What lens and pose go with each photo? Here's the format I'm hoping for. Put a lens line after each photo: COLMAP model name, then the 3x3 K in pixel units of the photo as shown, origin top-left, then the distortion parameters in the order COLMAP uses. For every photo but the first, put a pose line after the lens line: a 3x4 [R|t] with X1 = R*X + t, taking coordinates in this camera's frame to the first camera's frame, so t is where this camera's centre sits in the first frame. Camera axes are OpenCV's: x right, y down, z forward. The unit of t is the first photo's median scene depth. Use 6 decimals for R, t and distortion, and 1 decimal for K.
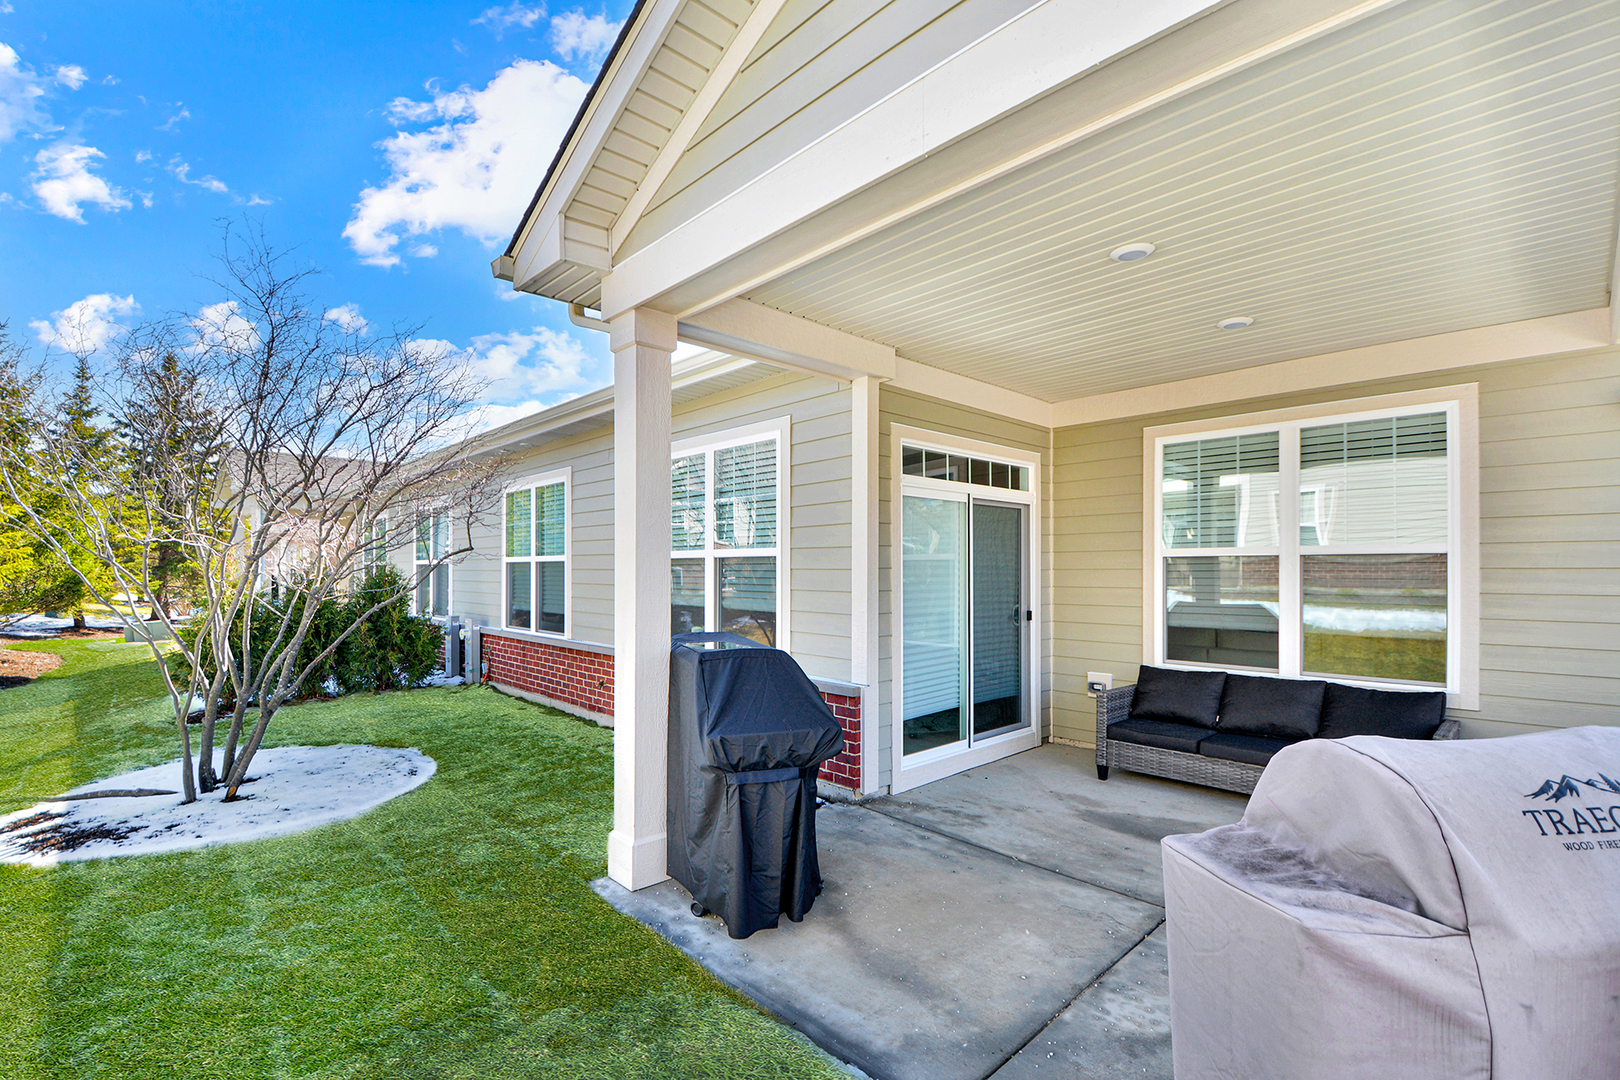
lens RADIAL K [[730.2, 0, 781.9], [0, 730.2, 574.1], [0, 0, 1]] dist [-0.010700, -0.000846]
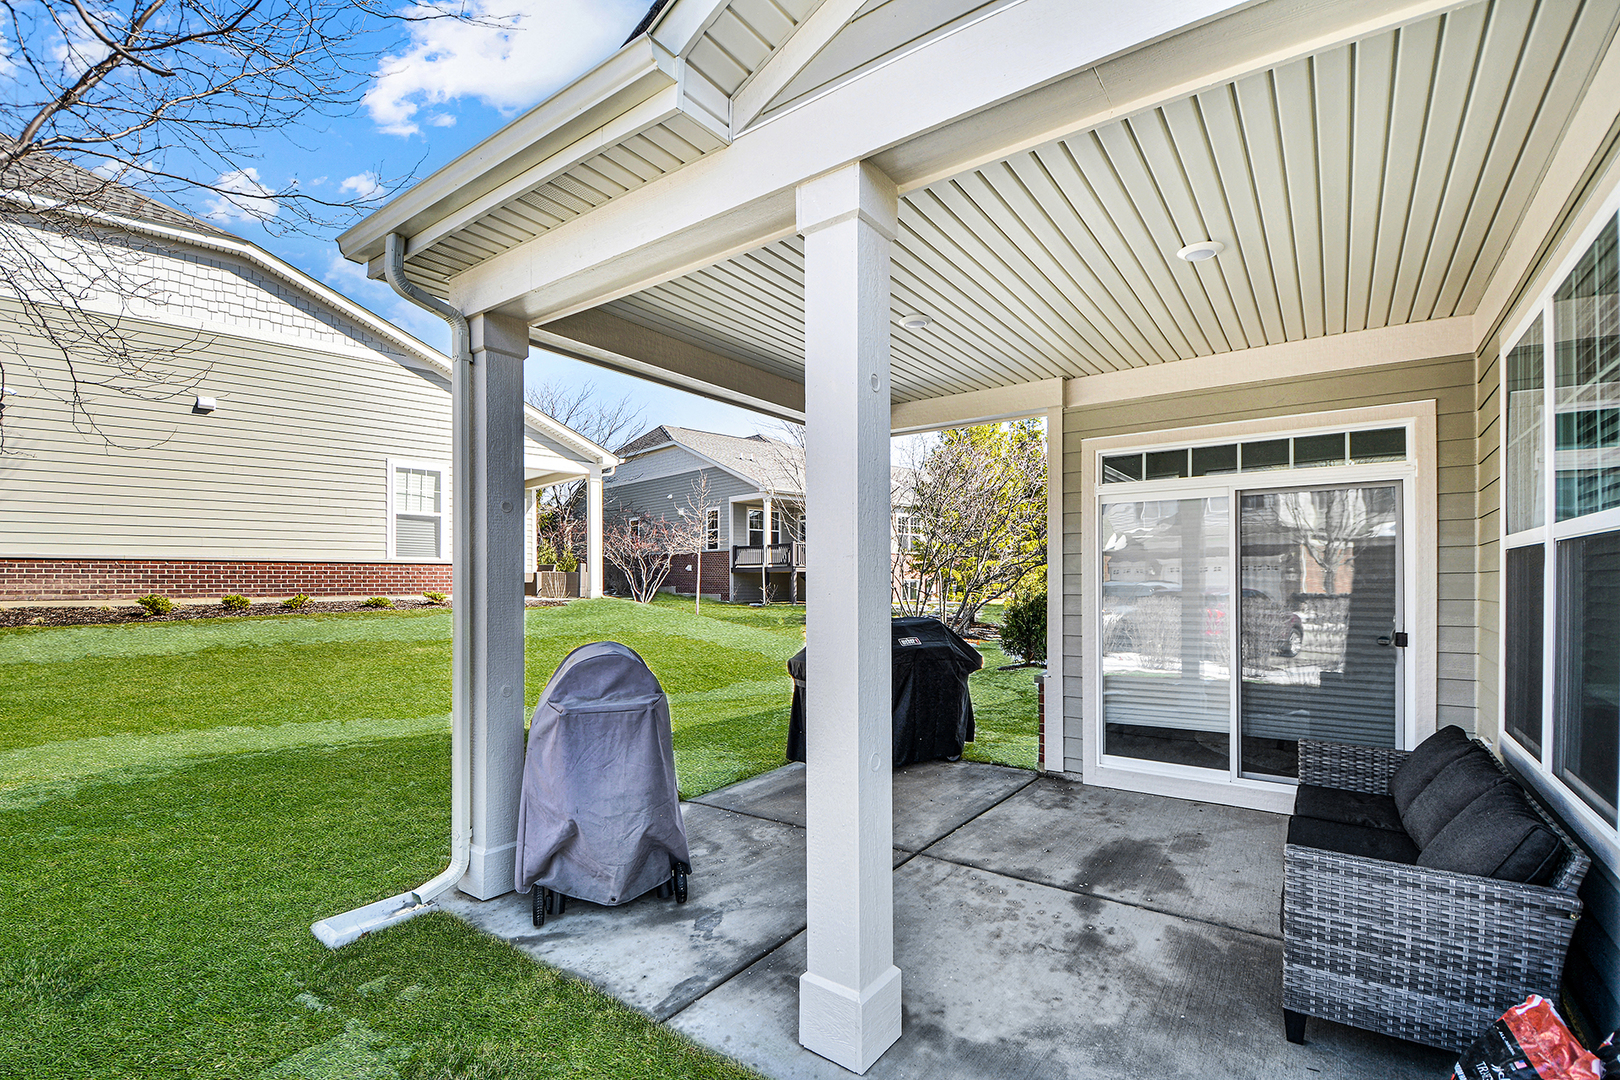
lens RADIAL K [[730.2, 0, 781.9], [0, 730.2, 574.1], [0, 0, 1]] dist [-0.010700, -0.000846]
pose [[0.179656, -0.005781, -0.983713, 1.063450], [-0.004177, 0.999969, -0.006639, 0.002089], [0.983721, 0.005302, 0.179626, 0.345360]]
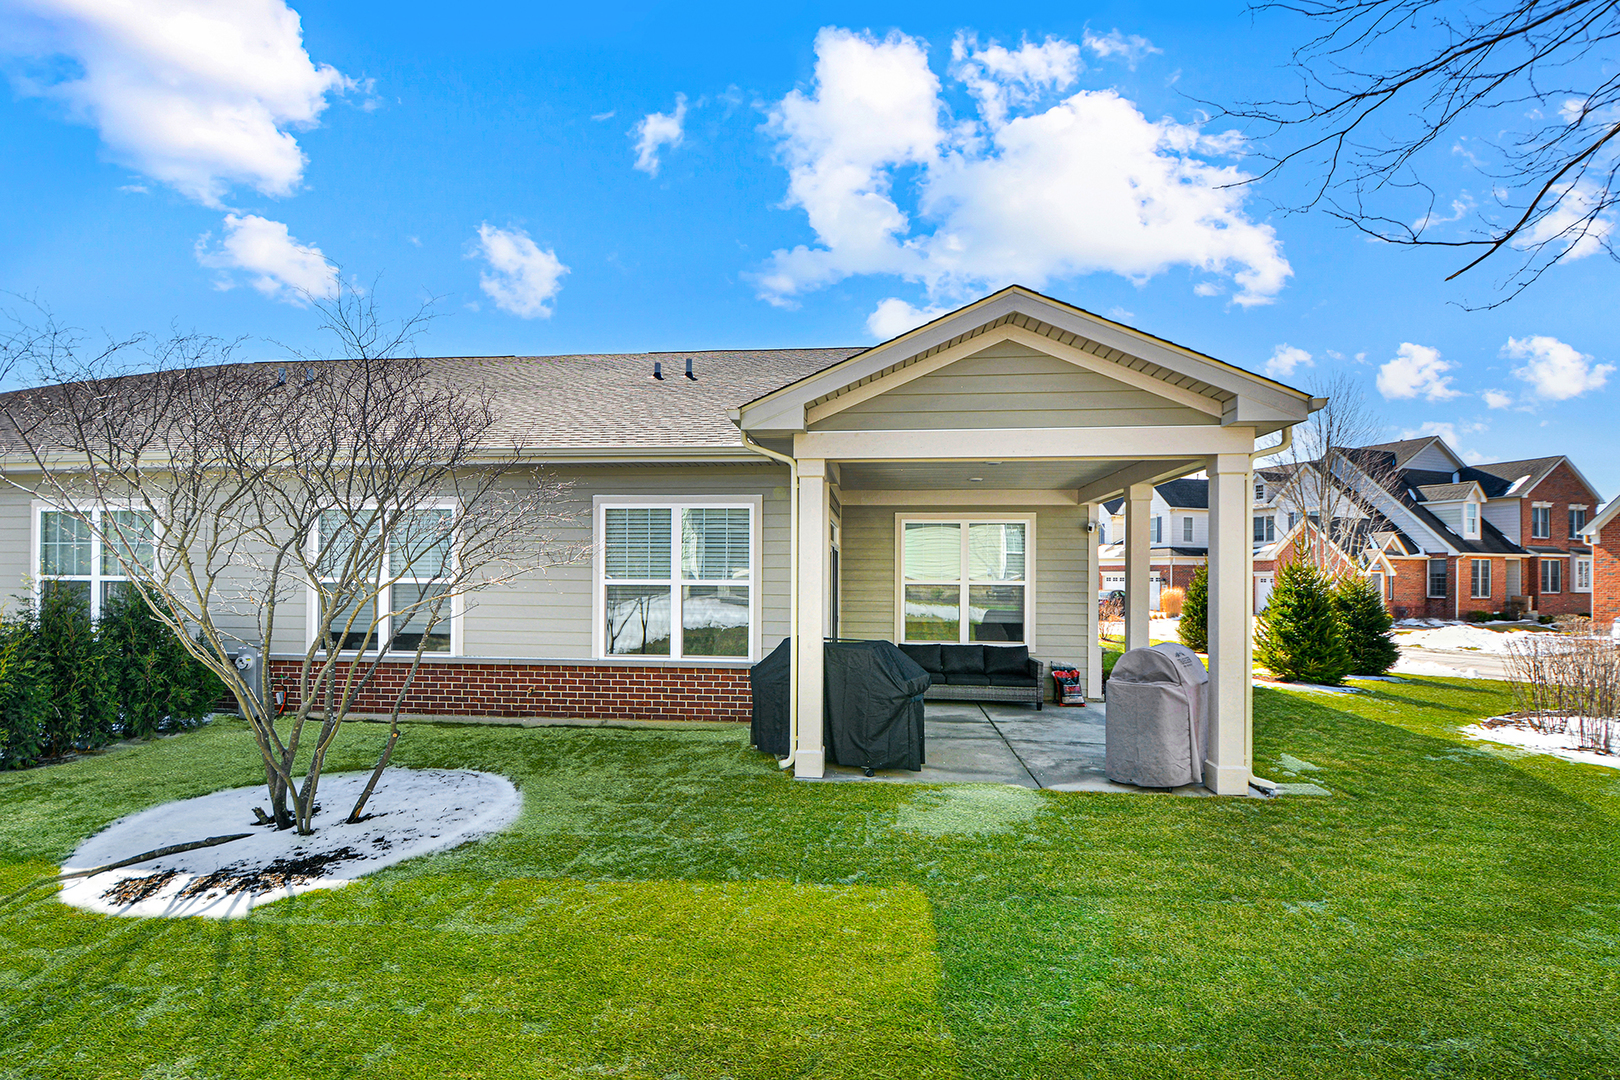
lens RADIAL K [[730.2, 0, 781.9], [0, 730.2, 574.1], [0, 0, 1]] dist [-0.010700, -0.000846]
pose [[0.748224, 0.005806, 0.663421, -0.987042], [-0.003774, 0.999983, -0.004495, -0.042822], [-0.663436, 0.000860, 0.748233, -0.193195]]
